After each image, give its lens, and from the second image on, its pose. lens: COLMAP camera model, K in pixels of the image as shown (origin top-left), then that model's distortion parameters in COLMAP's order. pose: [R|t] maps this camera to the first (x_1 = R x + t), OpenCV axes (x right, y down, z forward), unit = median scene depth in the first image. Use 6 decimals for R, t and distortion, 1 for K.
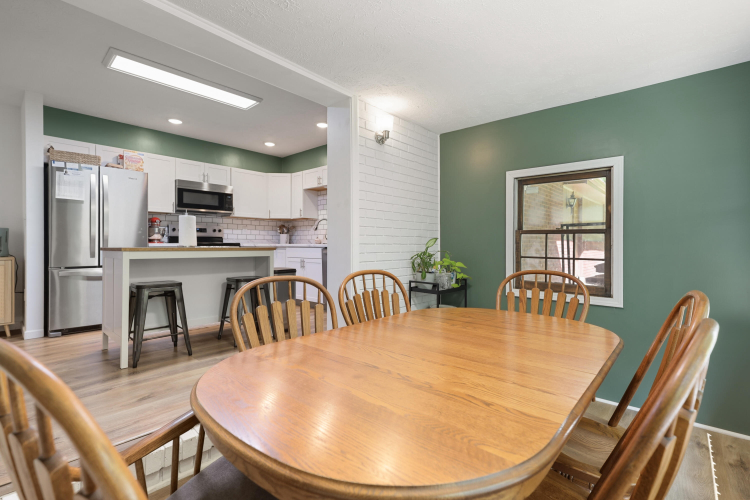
lens RADIAL K [[337.9, 0, 376.4], [0, 337.9, 242.6], [0, 0, 1]] dist [0.019003, 0.000166]
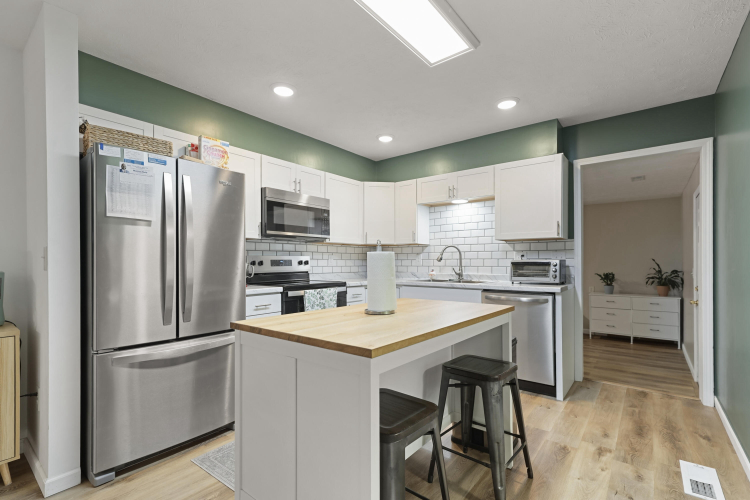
lens RADIAL K [[337.6, 0, 379.2], [0, 337.6, 260.3], [0, 0, 1]] dist [0.015686, -0.000223]
pose [[0.997978, -0.004520, 0.063401, -0.422638], [0.004520, 0.999990, 0.000138, -0.046697], [-0.063401, 0.000148, 0.997988, 0.350604]]
